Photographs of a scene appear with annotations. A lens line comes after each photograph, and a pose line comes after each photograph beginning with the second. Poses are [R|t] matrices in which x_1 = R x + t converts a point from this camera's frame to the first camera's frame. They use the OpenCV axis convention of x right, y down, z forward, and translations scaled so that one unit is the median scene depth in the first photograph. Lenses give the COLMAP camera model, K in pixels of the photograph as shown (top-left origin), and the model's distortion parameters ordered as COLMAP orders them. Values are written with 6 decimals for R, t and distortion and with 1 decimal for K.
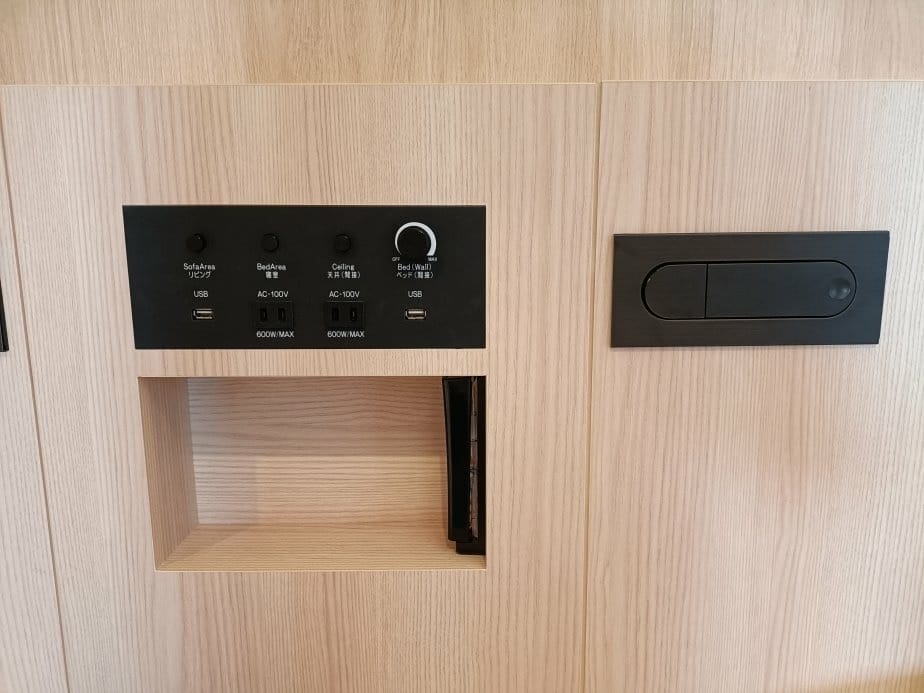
lens RADIAL K [[672.8, 0, 465.1], [0, 672.8, 344.6], [0, 0, 1]] dist [0.037712, -0.042857]
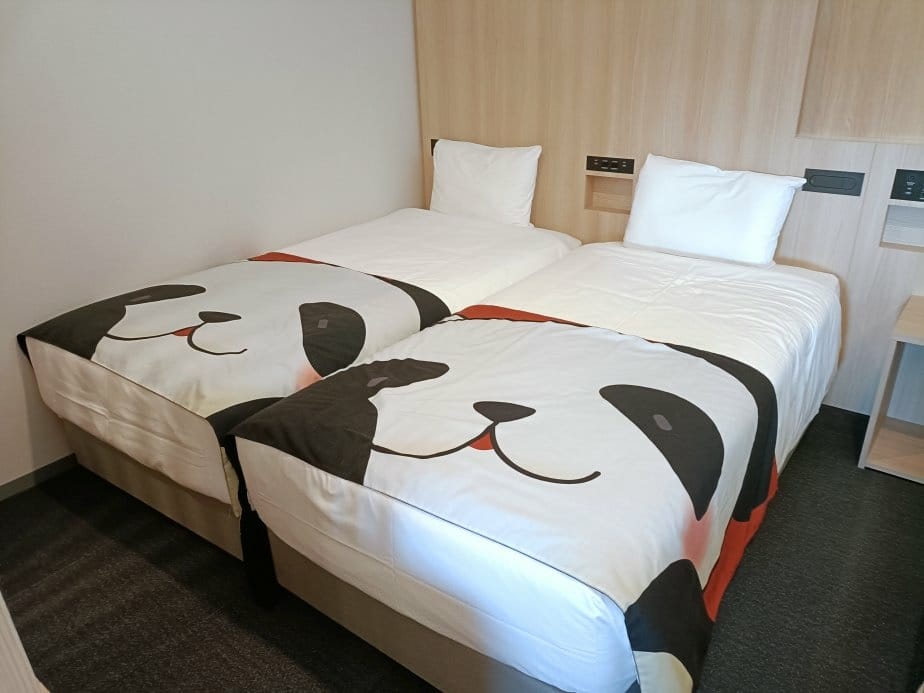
lens RADIAL K [[672.8, 0, 468.7], [0, 672.8, 351.1], [0, 0, 1]] dist [0.037712, -0.042857]
pose [[0.798622, 0.235629, -0.553789, 0.049296], [-0.097129, 0.958570, 0.267787, 0.045650], [0.593944, -0.160072, 0.788421, -4.771622]]
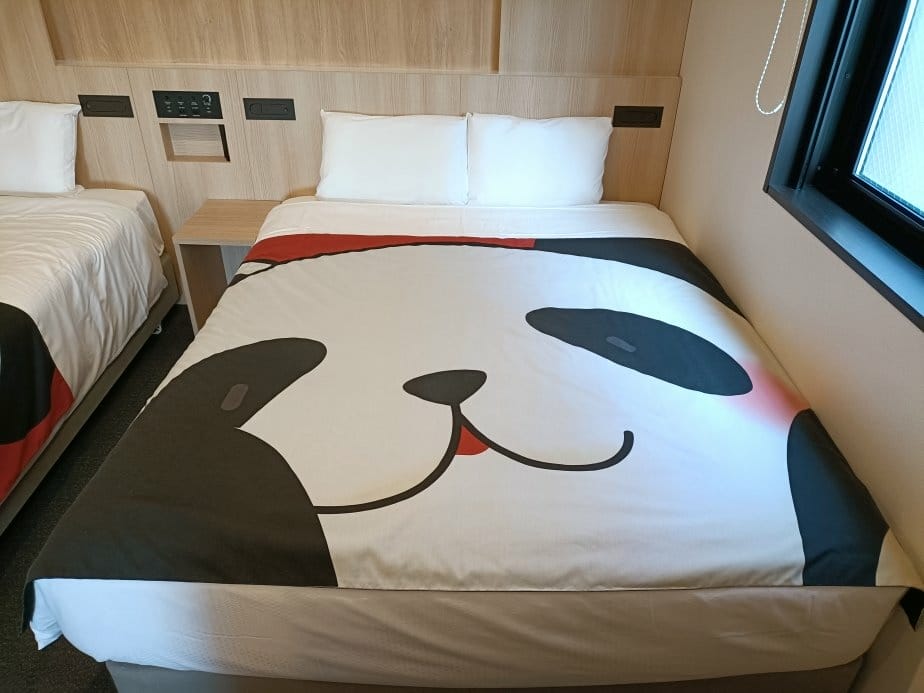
lens RADIAL K [[672.8, 0, 467.5], [0, 672.8, 353.7], [0, 0, 1]] dist [0.037712, -0.042857]
pose [[0.999635, 0.016036, 0.021730, 1.916823], [-0.022824, 0.931740, 0.362409, -0.257817], [-0.014435, -0.362773, 0.931766, -4.809810]]
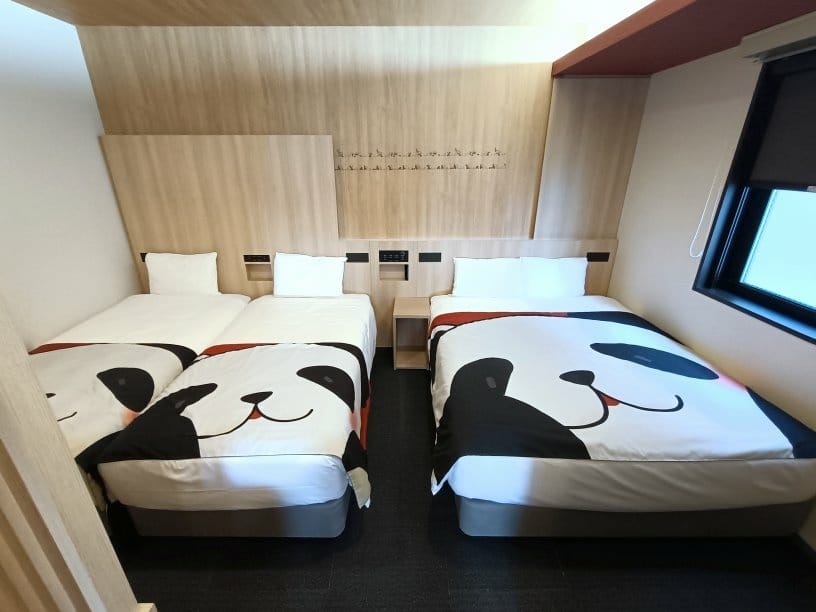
lens RADIAL K [[369.1, 0, 400.7], [0, 369.1, 314.6], [0, 0, 1]] dist [0.002634, -0.001173]
pose [[0.999966, 0.003075, -0.007679, -0.051265], [-0.001490, 0.980112, 0.198440, -0.383353], [0.008136, -0.198422, 0.980083, -5.639248]]
